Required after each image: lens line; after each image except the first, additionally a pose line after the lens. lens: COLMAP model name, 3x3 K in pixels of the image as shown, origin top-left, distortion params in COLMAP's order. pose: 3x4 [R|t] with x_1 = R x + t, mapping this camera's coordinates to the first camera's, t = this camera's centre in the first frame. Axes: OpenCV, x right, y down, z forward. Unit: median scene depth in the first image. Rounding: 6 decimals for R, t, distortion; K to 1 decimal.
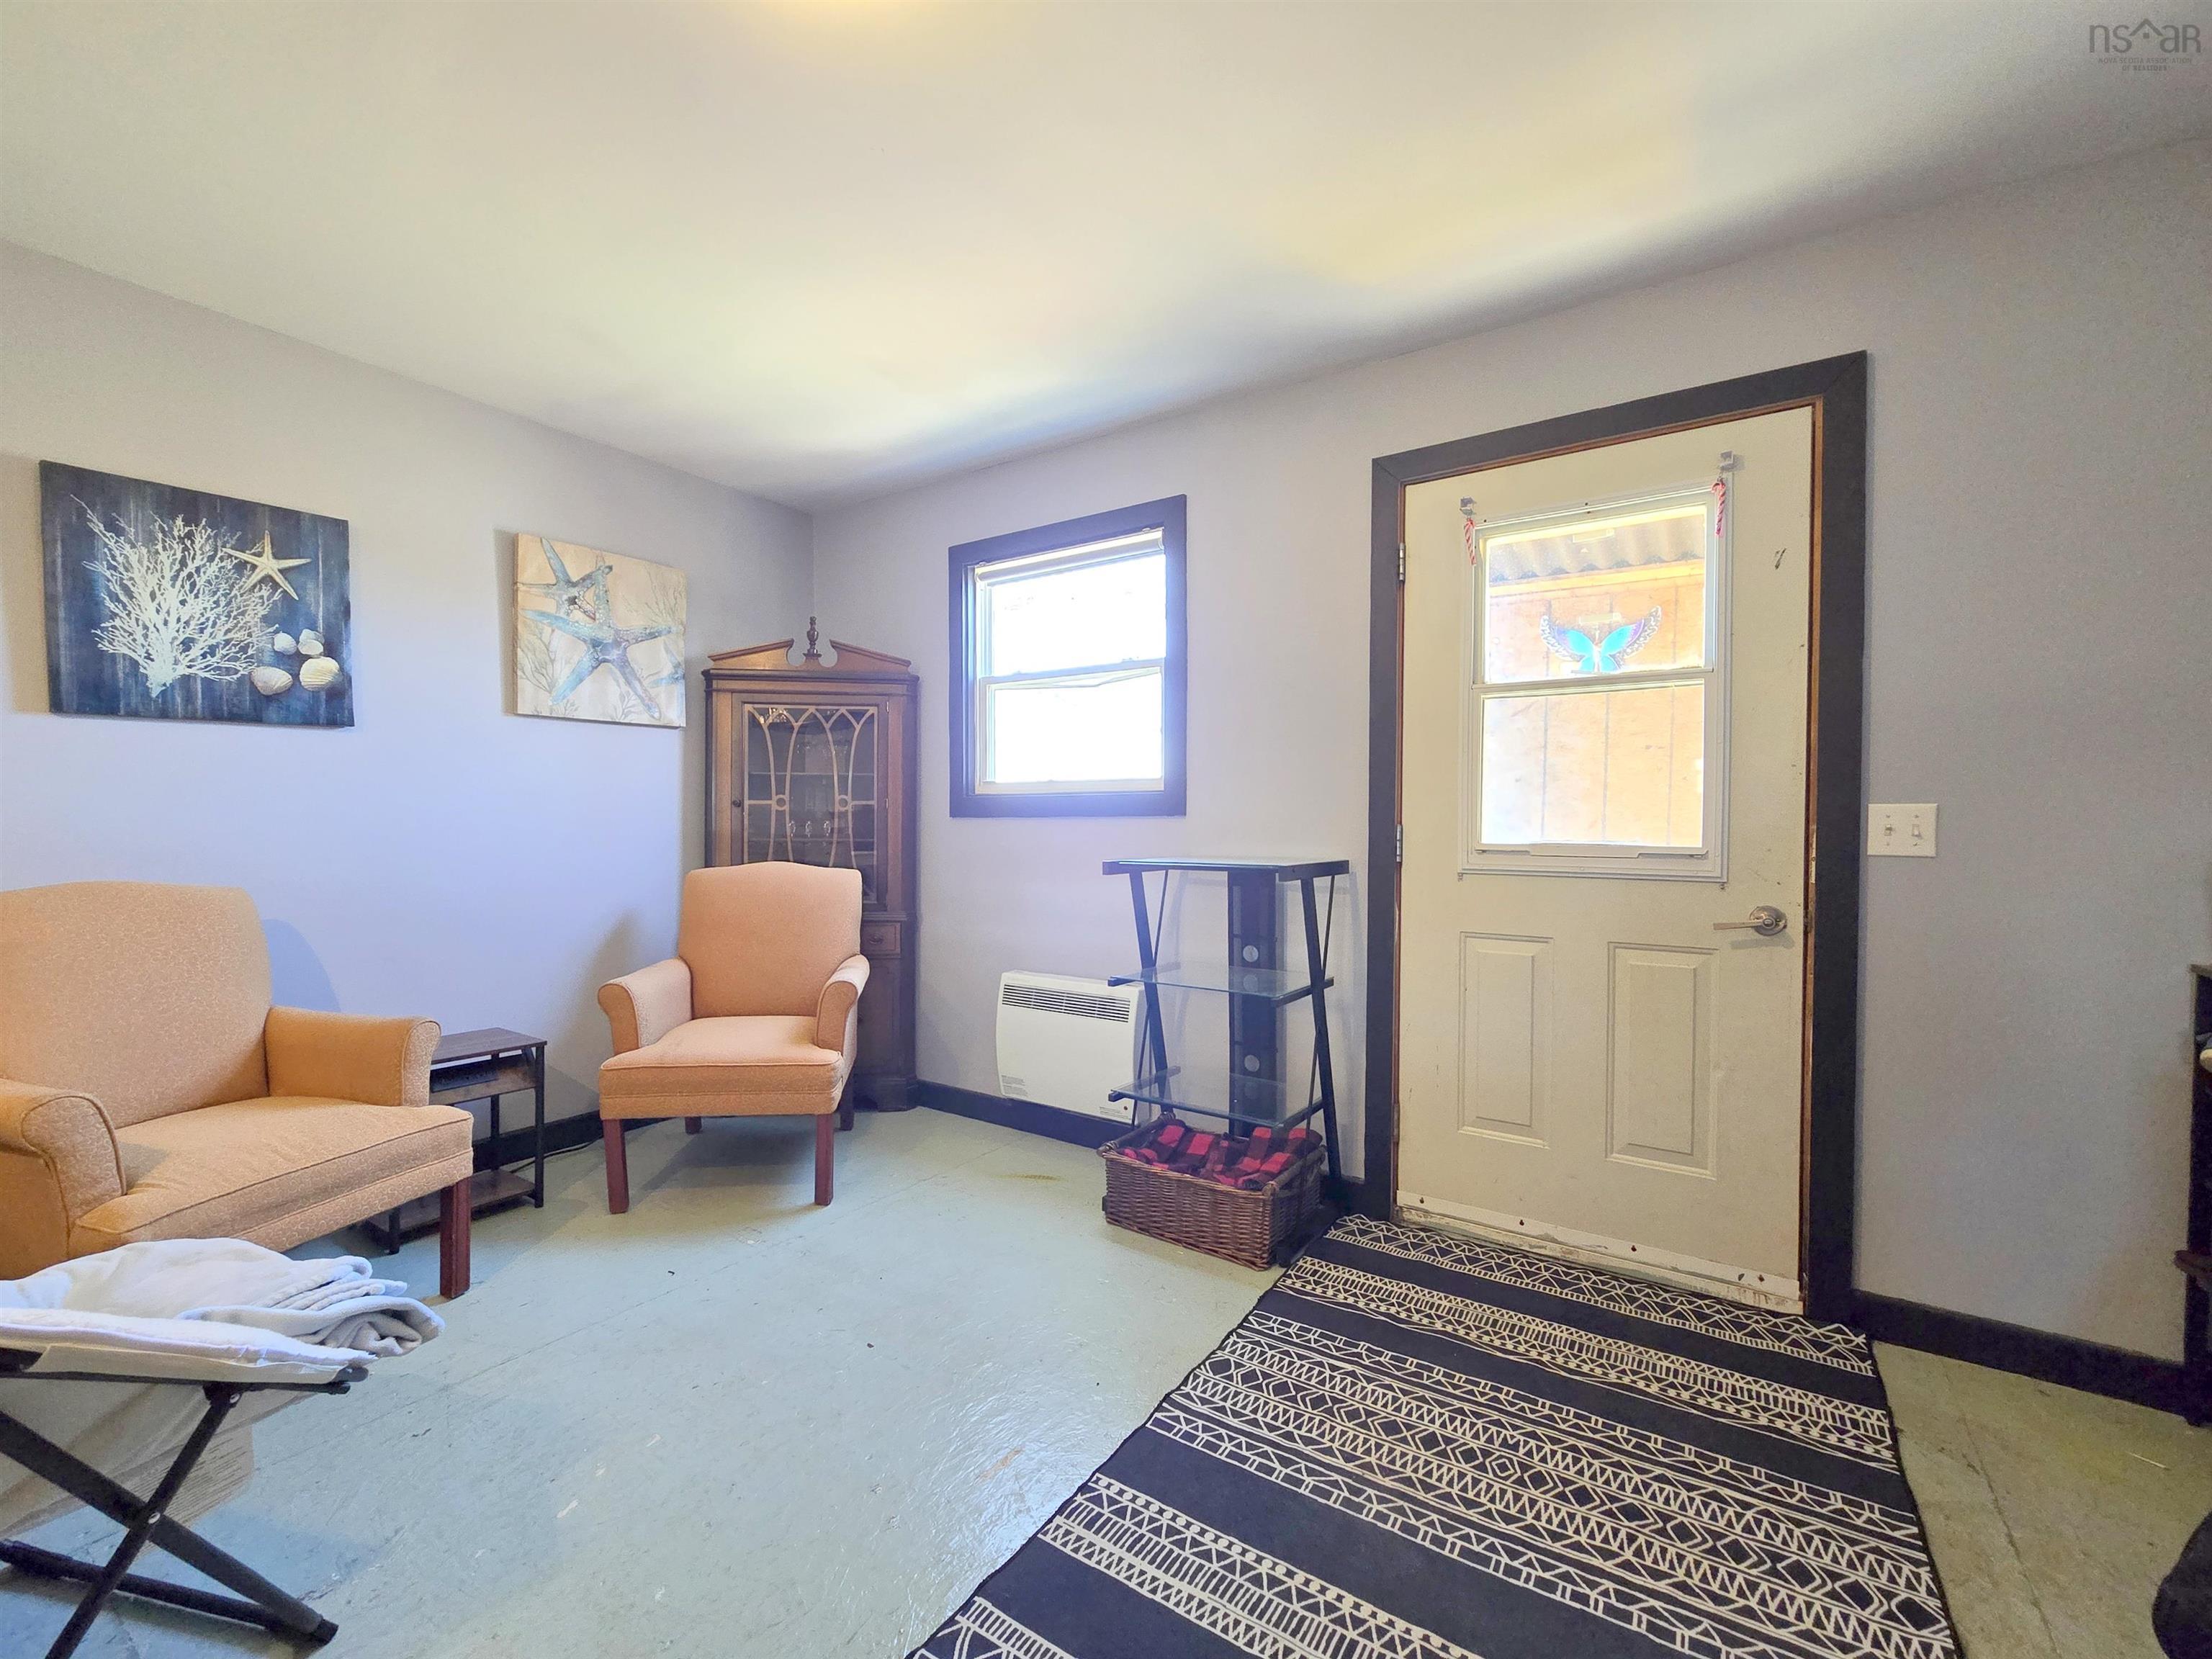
lens RADIAL K [[910.4, 0, 1094.6], [0, 910.4, 836.7], [0, 0, 1]] dist [0.001208, 0.000272]
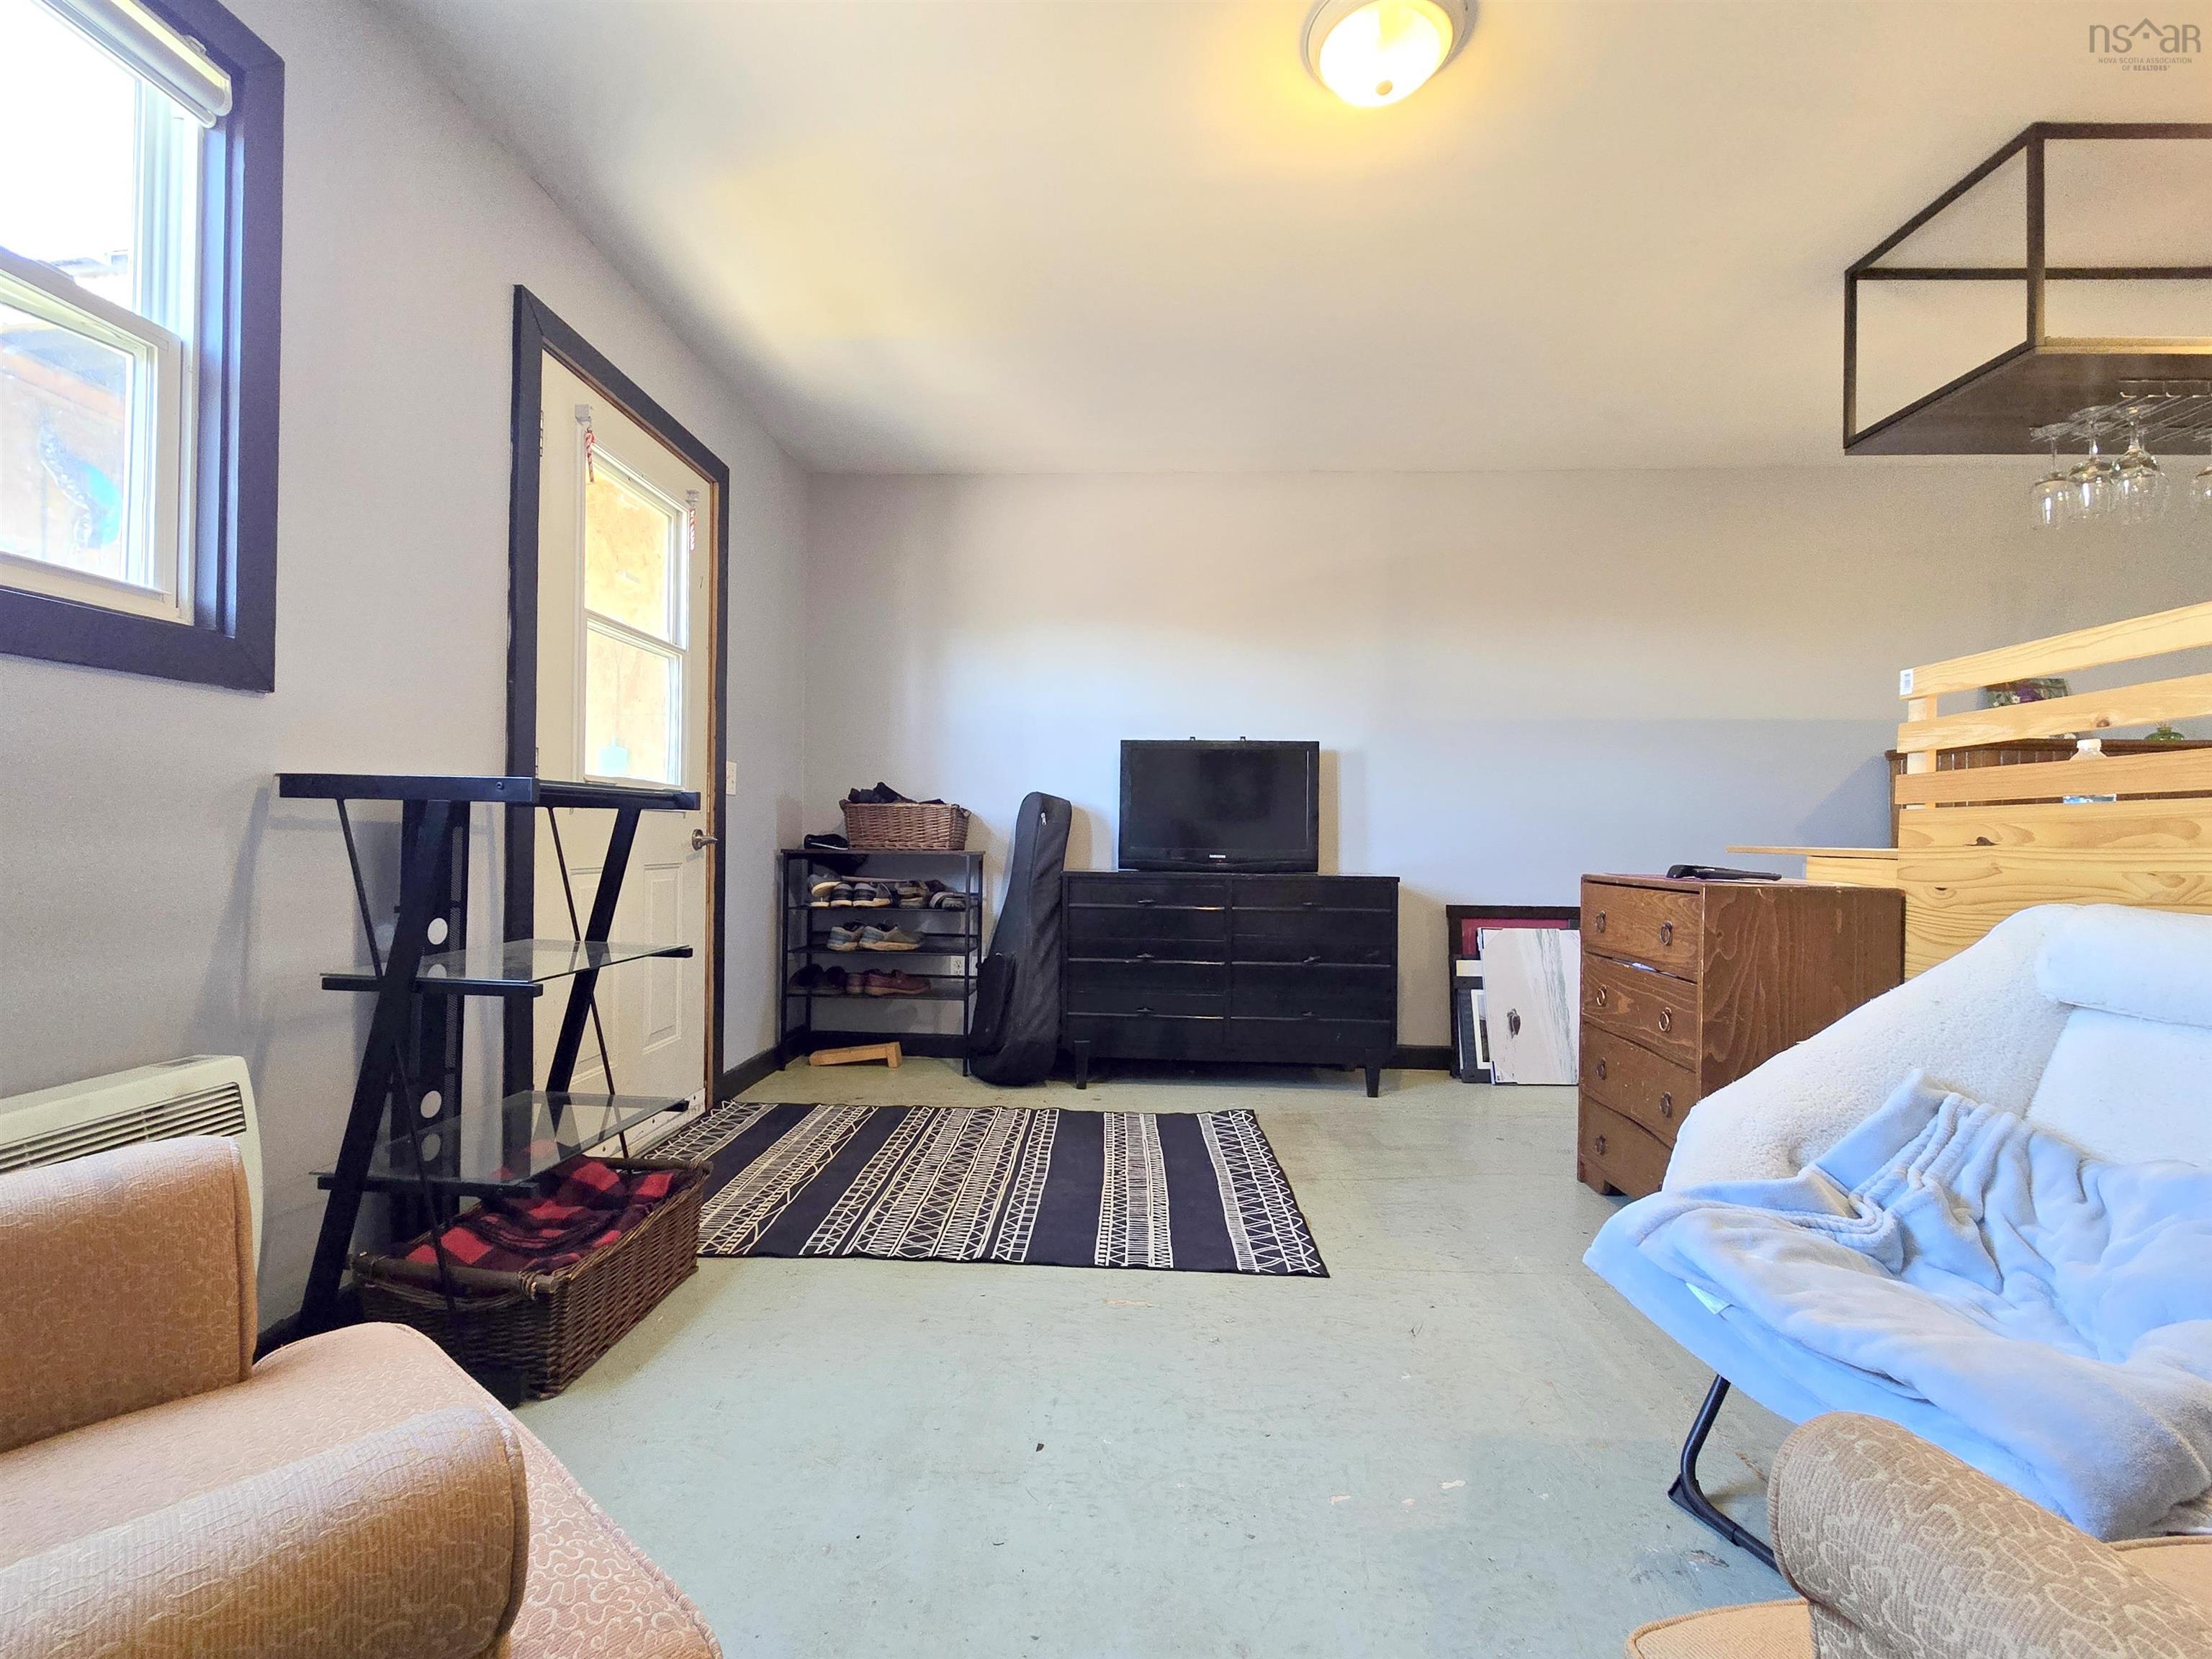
lens RADIAL K [[902.5, 0, 1106.0], [0, 902.5, 829.5], [0, 0, 1]] dist [-0.001386, -0.000117]
pose [[-0.500350, -0.009442, 0.865772, -0.717257], [-0.009117, 0.999943, 0.005636, 0.058027], [-0.865775, -0.005073, -0.500407, 1.069493]]
